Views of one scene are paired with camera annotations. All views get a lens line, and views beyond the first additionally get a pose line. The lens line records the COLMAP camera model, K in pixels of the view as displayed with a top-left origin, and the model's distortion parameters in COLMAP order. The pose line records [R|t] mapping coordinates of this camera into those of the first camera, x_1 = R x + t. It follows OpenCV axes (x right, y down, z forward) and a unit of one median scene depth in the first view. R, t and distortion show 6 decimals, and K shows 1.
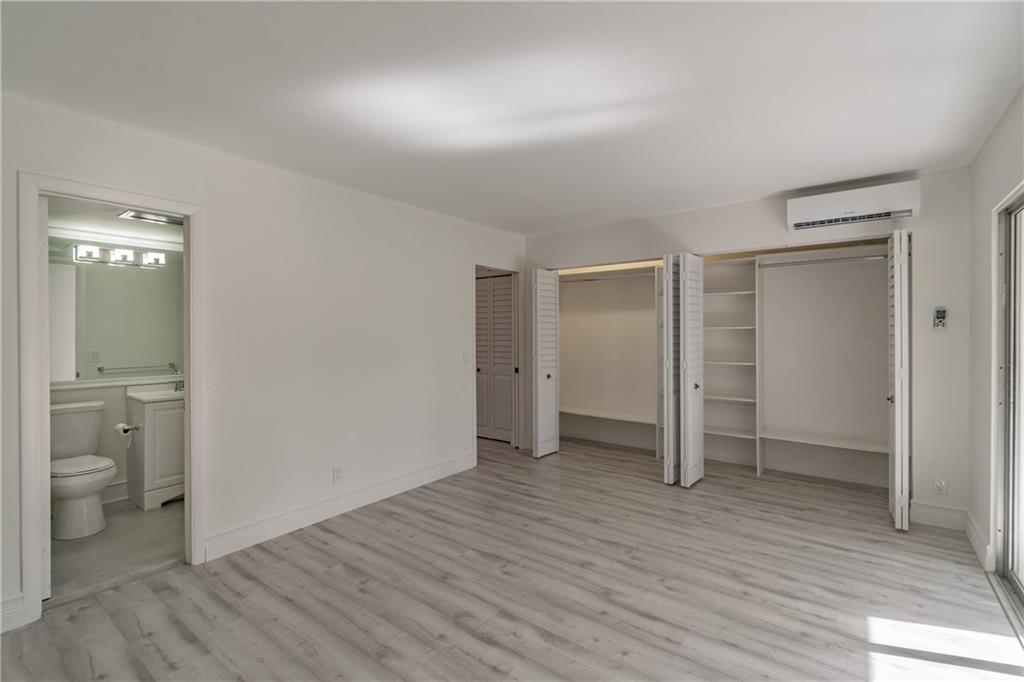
lens RADIAL K [[462.1, 0, 508.0], [0, 462.1, 335.0], [0, 0, 1]] dist [0.000972, -0.000657]
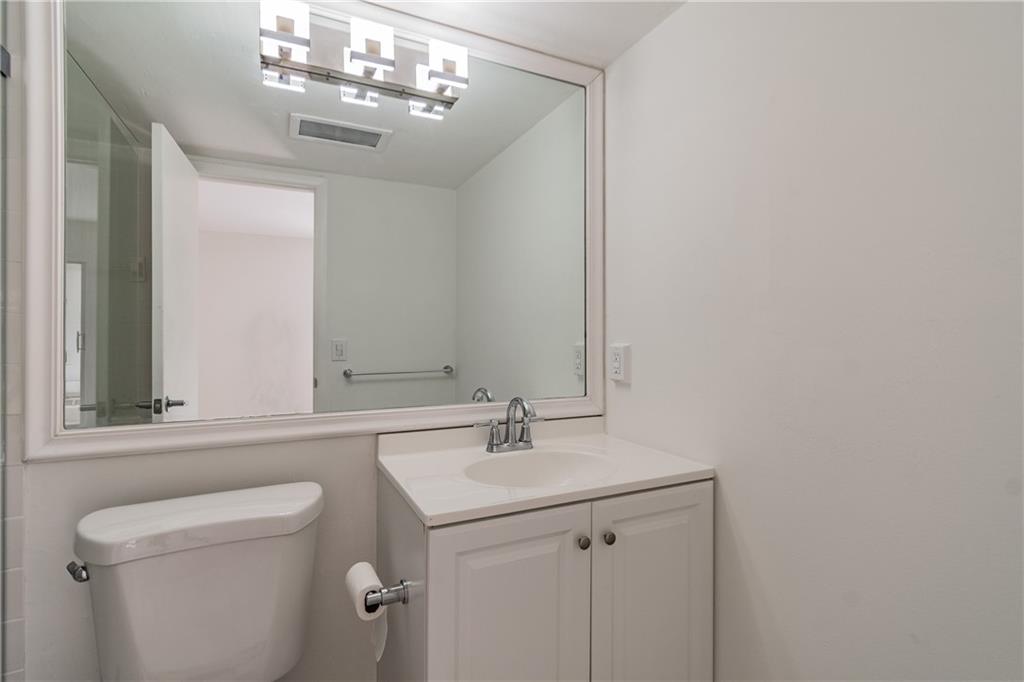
lens RADIAL K [[462.1, 0, 508.0], [0, 462.1, 335.0], [0, 0, 1]] dist [0.000972, -0.000657]
pose [[0.906526, 0.000636, -0.422149, -0.589426], [-0.003665, 0.999973, -0.006364, 0.036914], [0.422134, 0.007316, 0.906504, 0.725537]]
